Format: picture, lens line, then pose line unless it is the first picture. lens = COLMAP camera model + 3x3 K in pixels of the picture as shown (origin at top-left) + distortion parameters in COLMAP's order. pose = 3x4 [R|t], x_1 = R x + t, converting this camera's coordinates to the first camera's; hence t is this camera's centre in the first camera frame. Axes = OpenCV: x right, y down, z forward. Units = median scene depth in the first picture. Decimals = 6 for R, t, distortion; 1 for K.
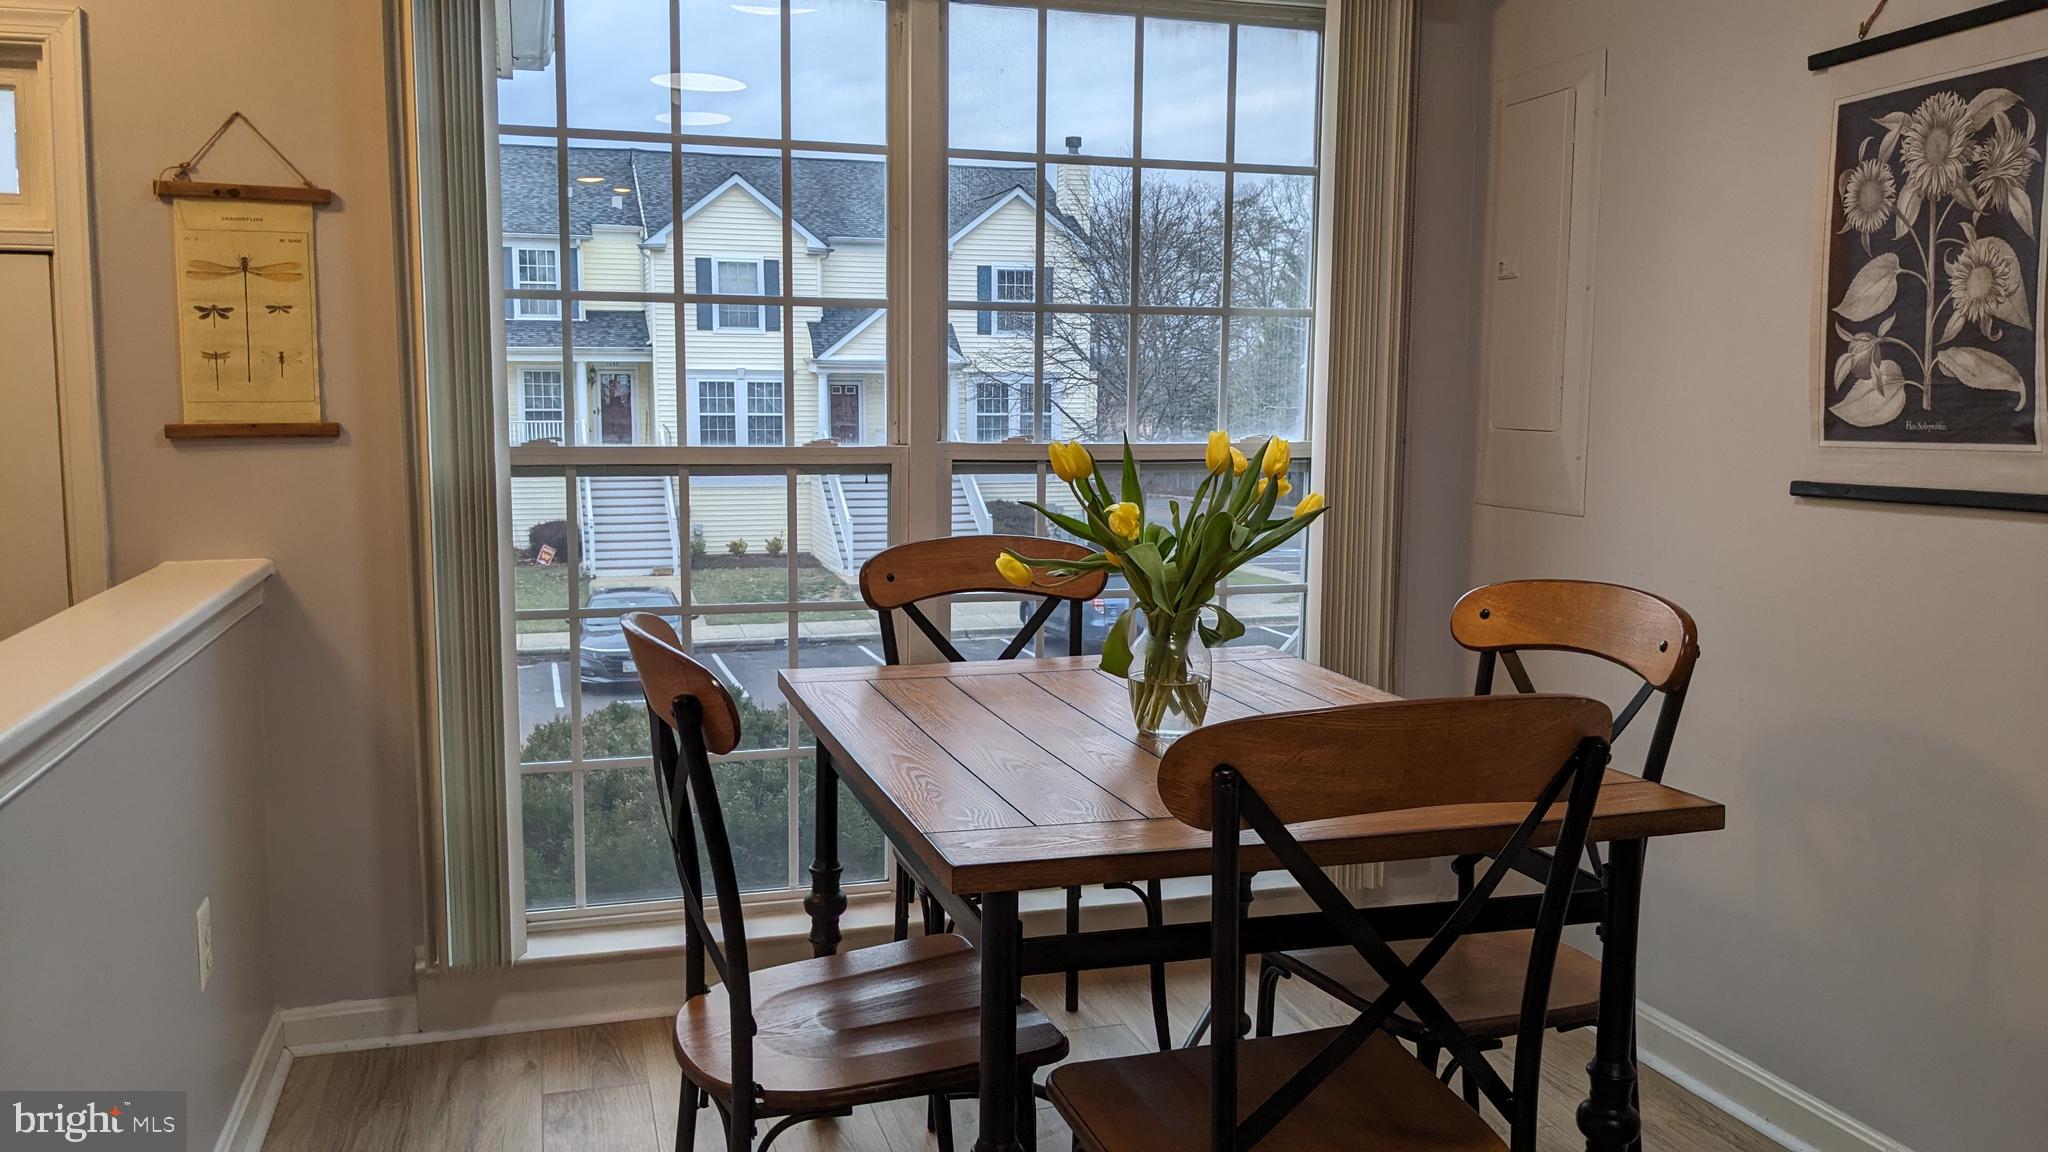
lens RADIAL K [[1633.7, 0, 1024.0], [0, 1633.7, 576.0], [0, 0, 1]] dist [0.002260, -0.002409]
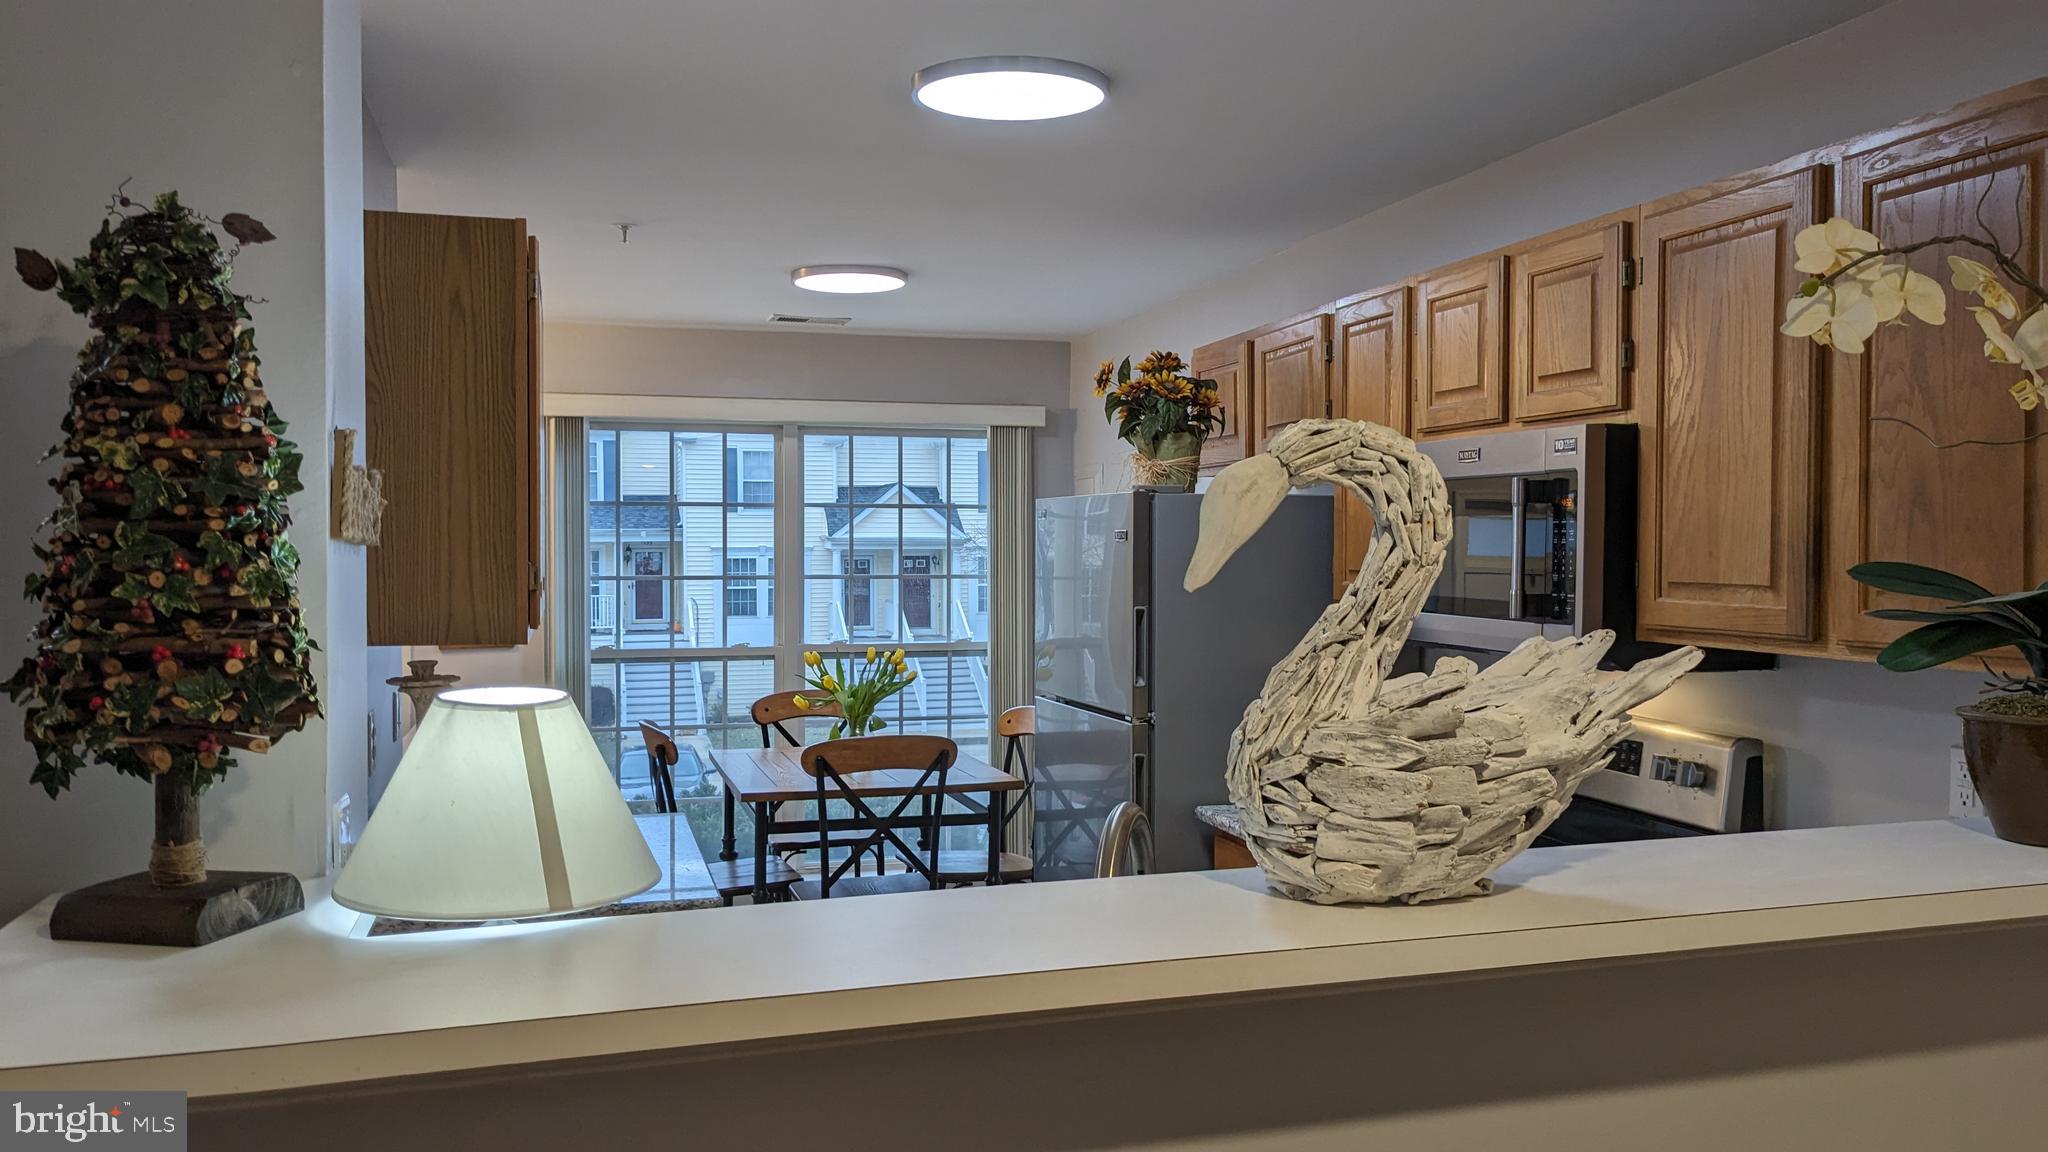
lens RADIAL K [[1633.7, 0, 1024.0], [0, 1633.7, 576.0], [0, 0, 1]] dist [0.002260, -0.002409]
pose [[0.999791, -0.007856, -0.018896, 0.292557], [0.005947, 0.995067, -0.099030, 0.040125], [0.019580, 0.098897, 0.994905, -1.118961]]
